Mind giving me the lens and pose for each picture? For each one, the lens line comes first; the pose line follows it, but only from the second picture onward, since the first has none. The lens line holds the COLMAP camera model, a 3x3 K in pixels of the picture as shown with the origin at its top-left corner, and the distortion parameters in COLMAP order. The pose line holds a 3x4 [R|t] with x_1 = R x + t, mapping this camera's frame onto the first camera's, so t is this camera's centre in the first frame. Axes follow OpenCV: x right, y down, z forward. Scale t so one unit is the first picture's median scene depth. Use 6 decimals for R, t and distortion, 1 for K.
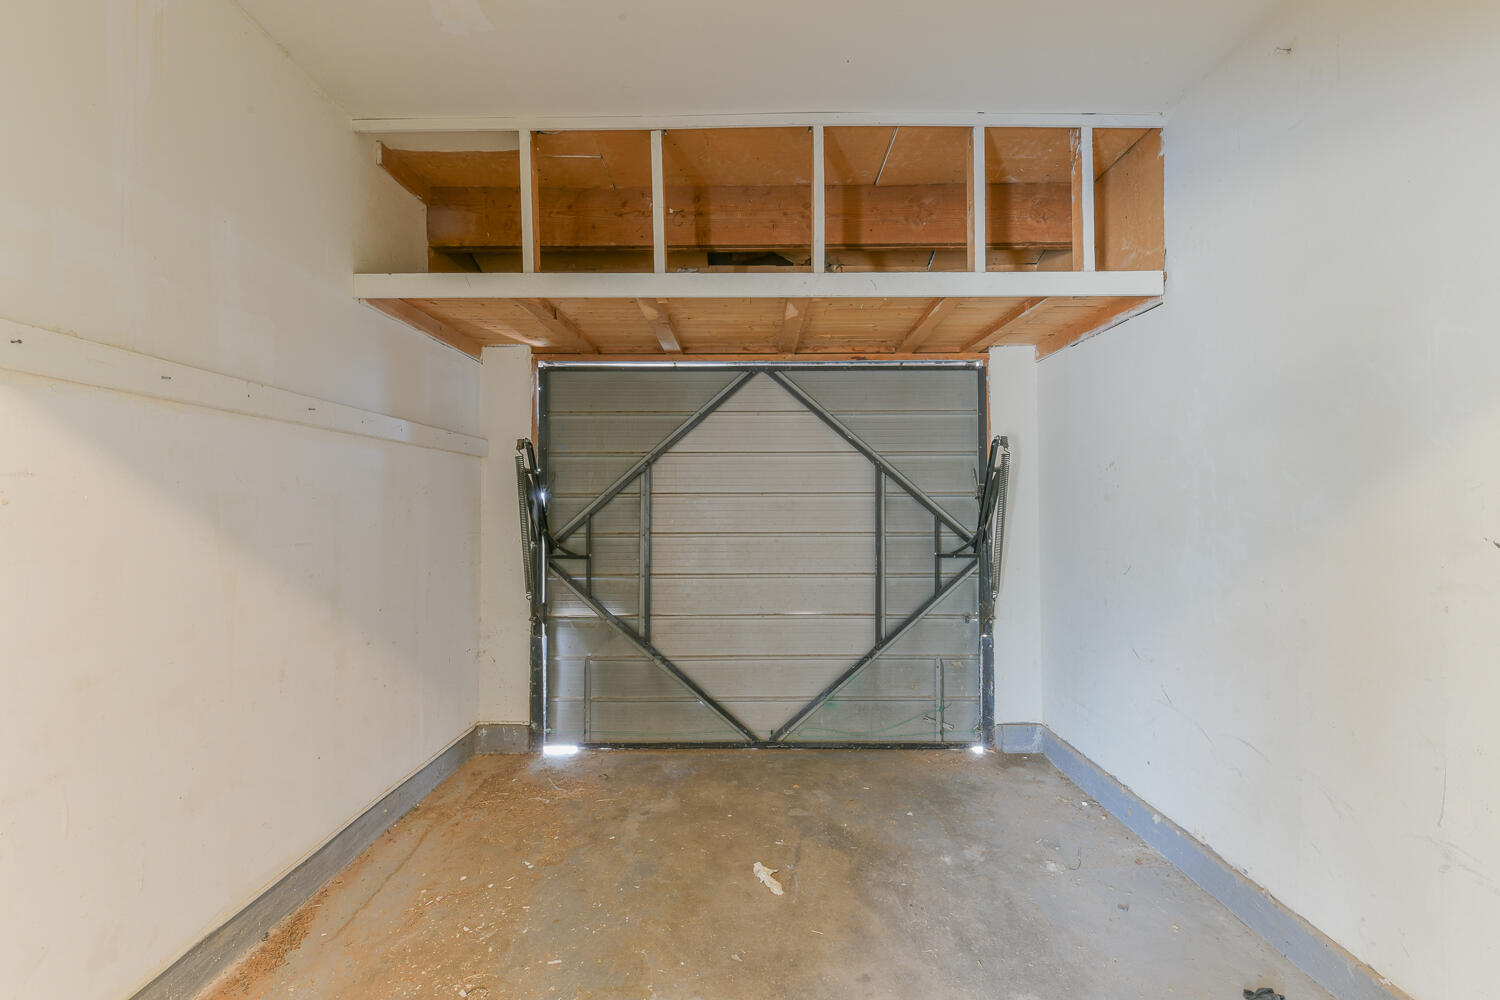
lens RADIAL K [[660.1, 0, 747.8], [0, 660.1, 500.6], [0, 0, 1]] dist [0.003163, 0.000019]
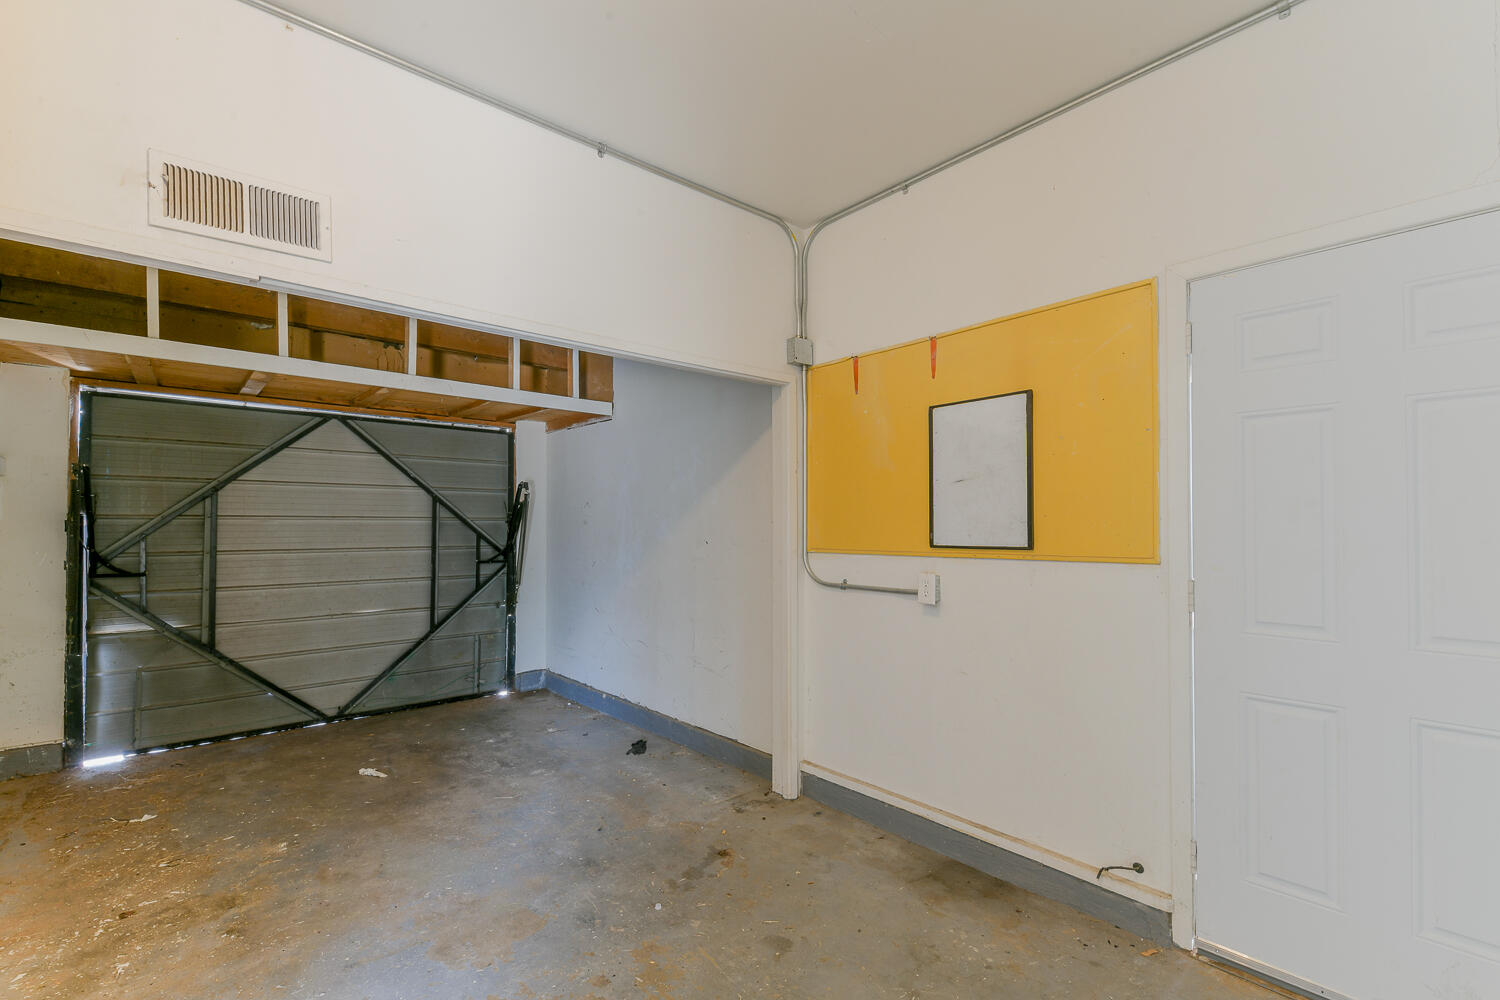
lens RADIAL K [[660.1, 0, 747.8], [0, 660.1, 500.6], [0, 0, 1]] dist [0.003163, 0.000019]
pose [[0.754567, 0.027552, 0.655645, -0.211184], [-0.008489, 0.999444, -0.032230, -0.008605], [-0.656169, 0.018754, 0.754381, -0.460032]]
